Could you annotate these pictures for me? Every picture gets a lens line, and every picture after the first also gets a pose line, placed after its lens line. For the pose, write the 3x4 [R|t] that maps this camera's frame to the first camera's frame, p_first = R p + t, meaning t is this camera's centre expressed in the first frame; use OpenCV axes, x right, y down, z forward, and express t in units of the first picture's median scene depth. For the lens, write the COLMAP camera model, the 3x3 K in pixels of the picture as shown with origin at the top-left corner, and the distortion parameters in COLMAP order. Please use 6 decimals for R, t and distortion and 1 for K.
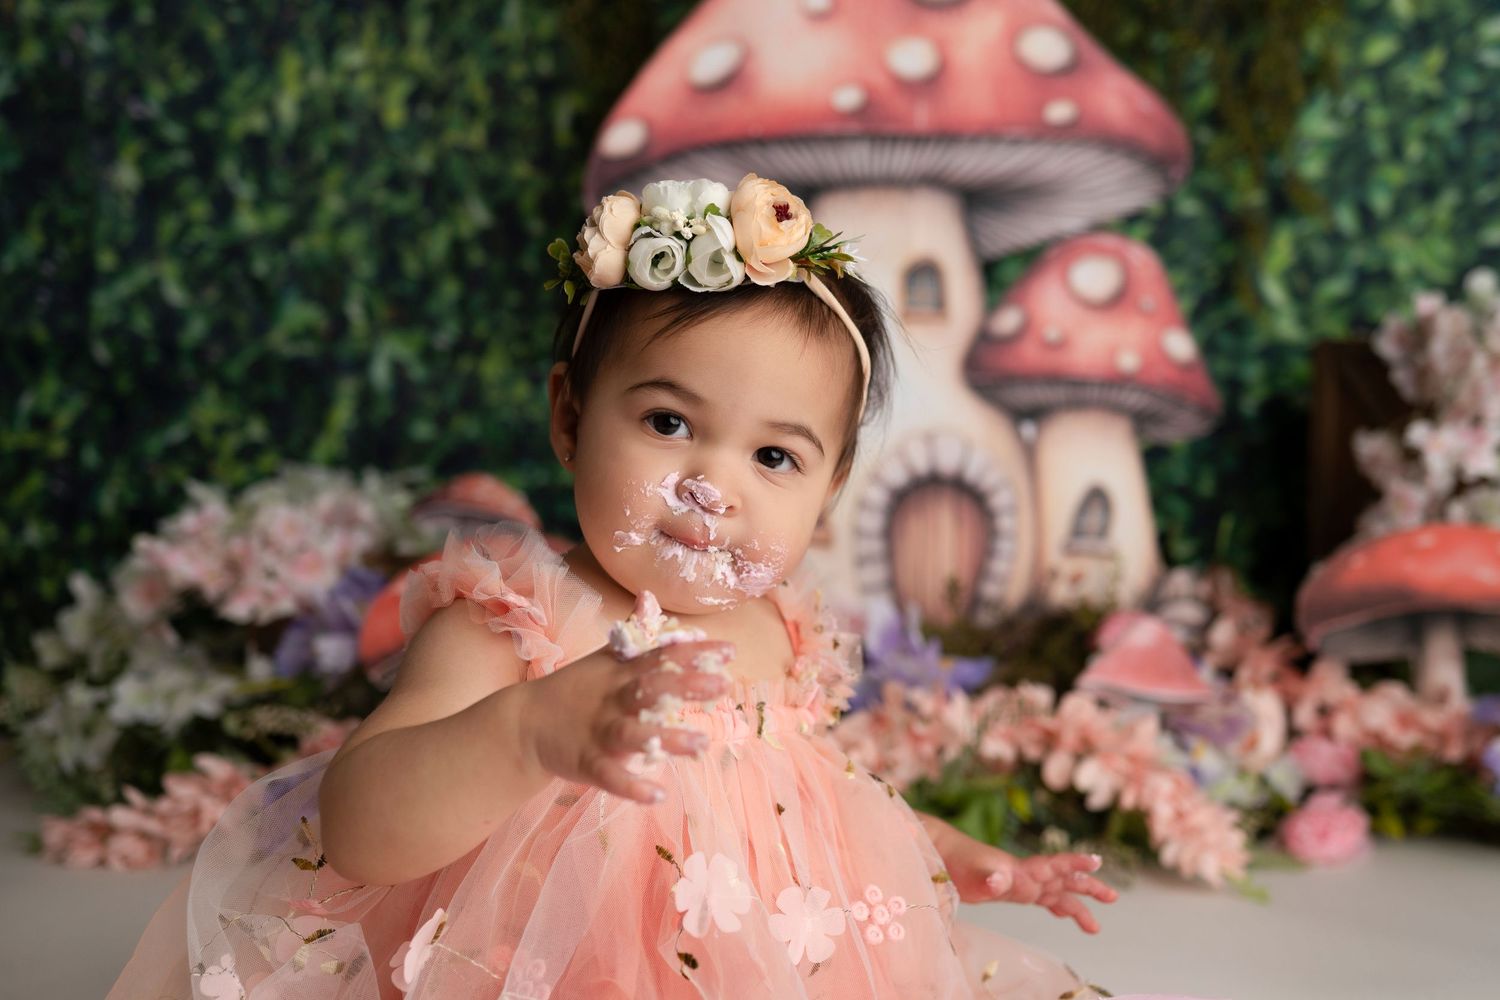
lens RADIAL K [[1755.6, 0, 818.9], [0, 1755.6, 508.7], [0, 0, 1]] dist [-0.003389, 0.000000]
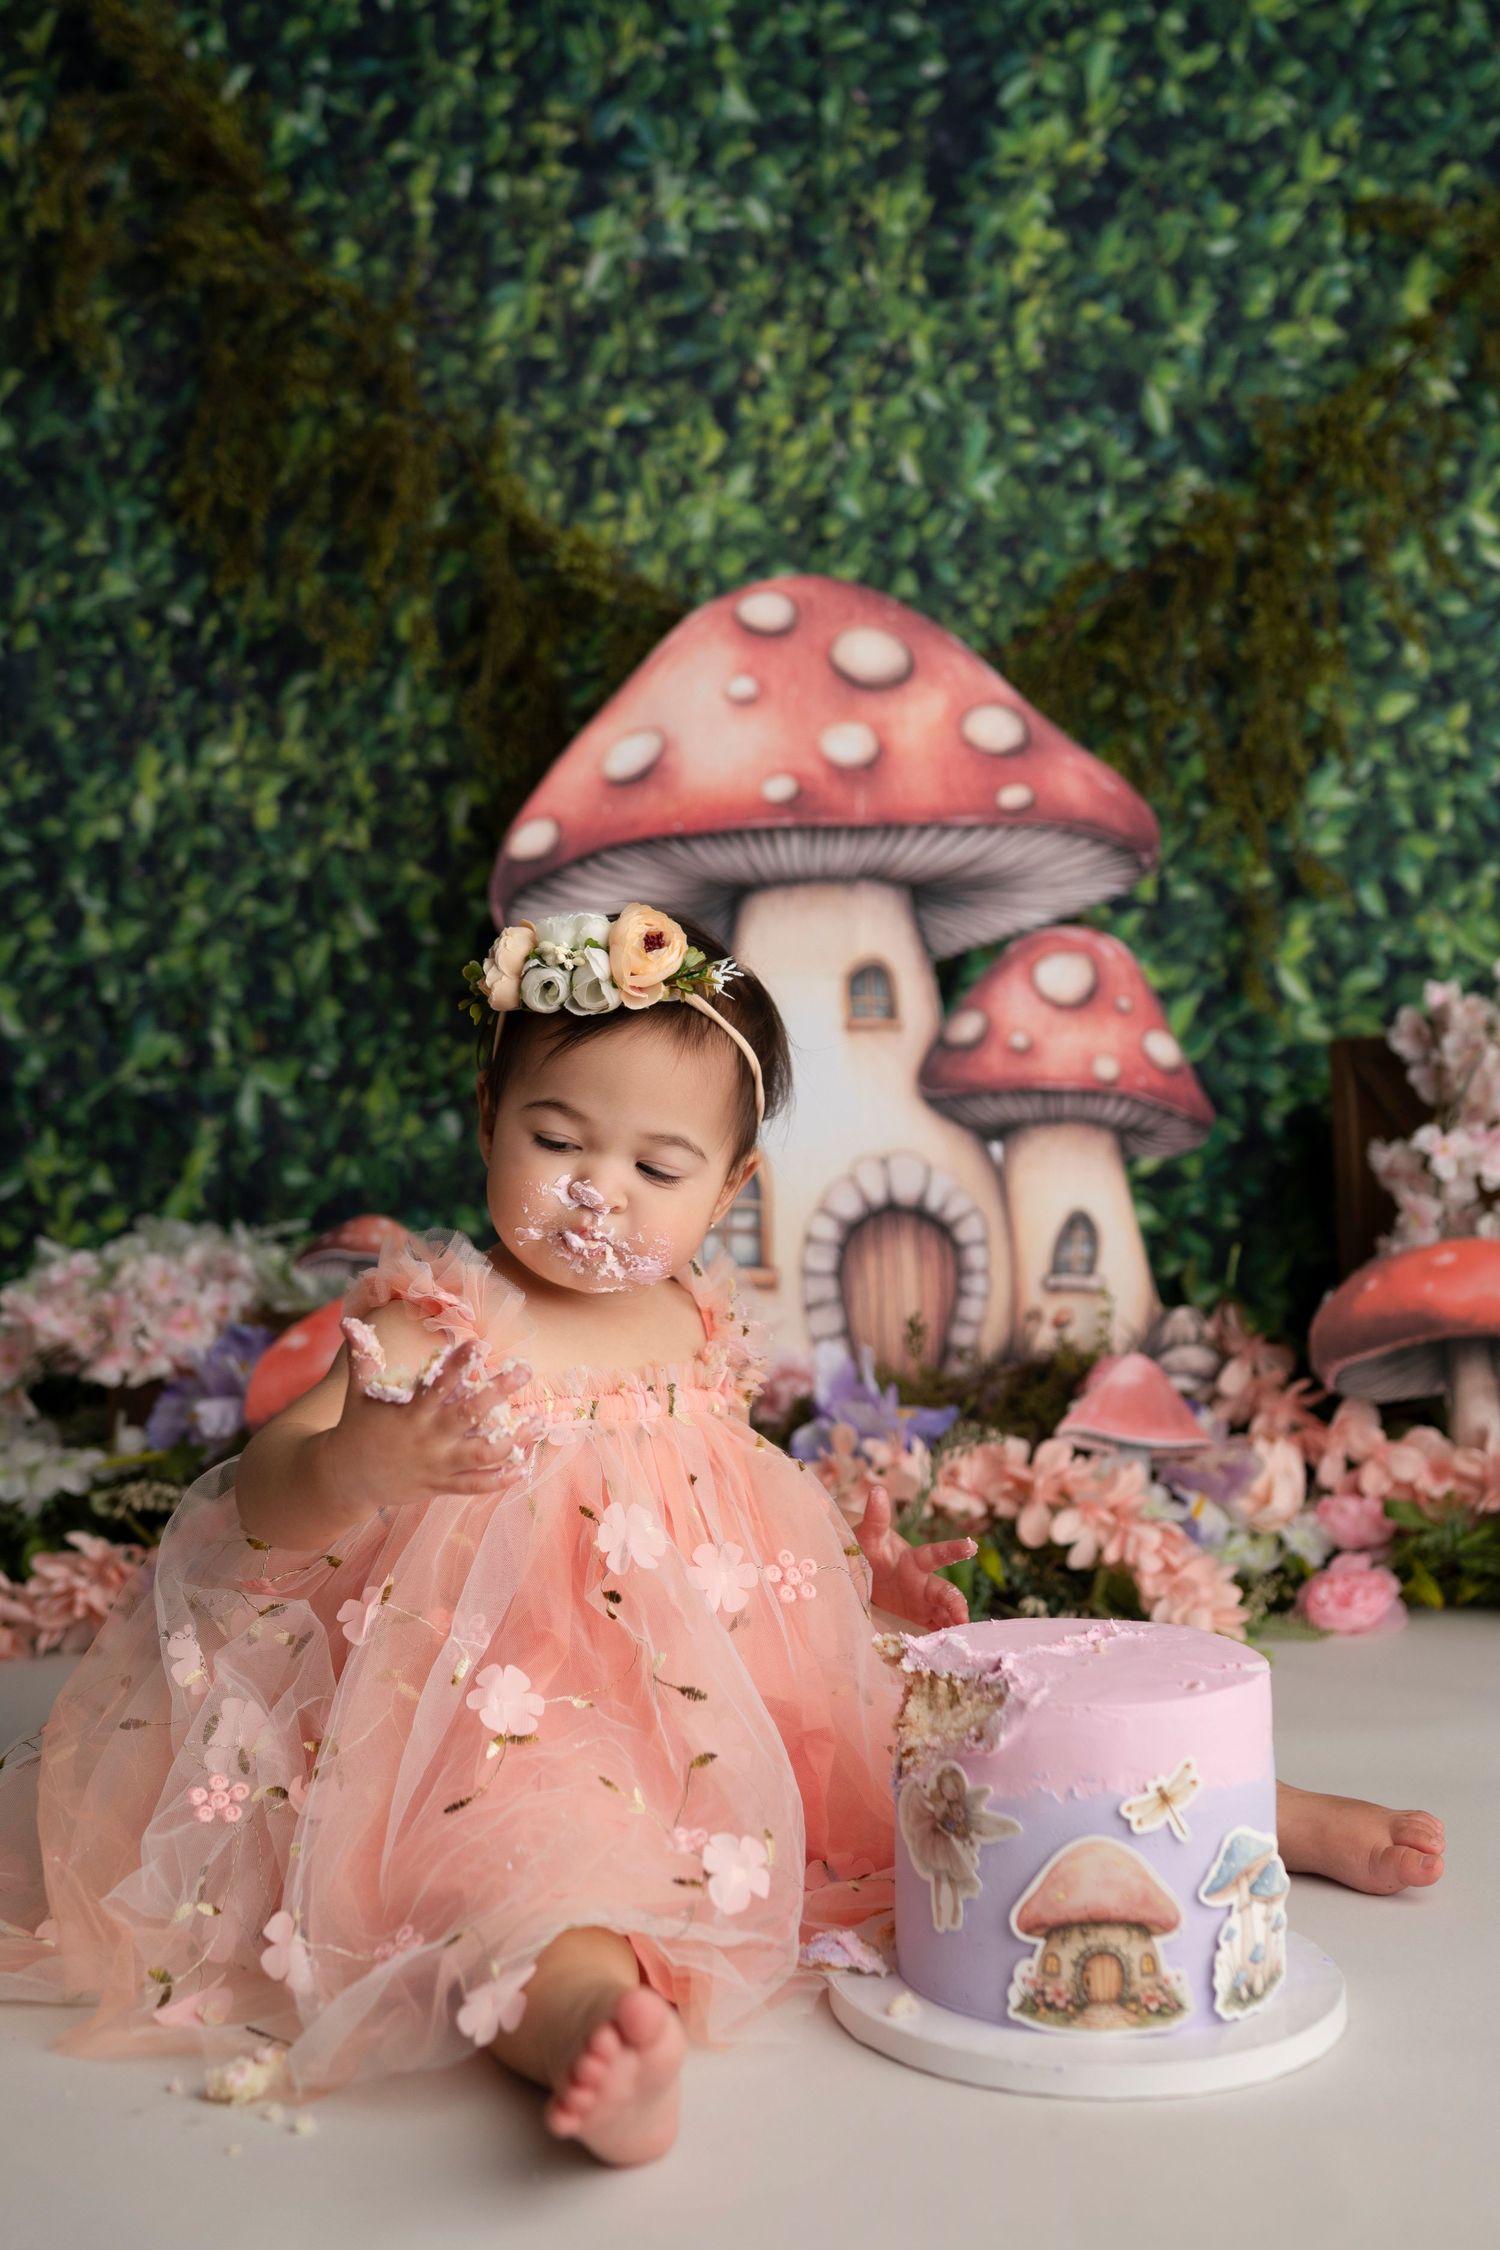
lens RADIAL K [[2633.3, 0, 757.4], [0, 2633.3, 920.9], [0, 0, 1]] dist [-0.003389, 0.000000]
pose [[0.999543, -0.028516, -0.010034, 0.016045], [0.026541, 0.986713, -0.160290, 0.049557], [0.014471, 0.159951, 0.987019, -0.316096]]
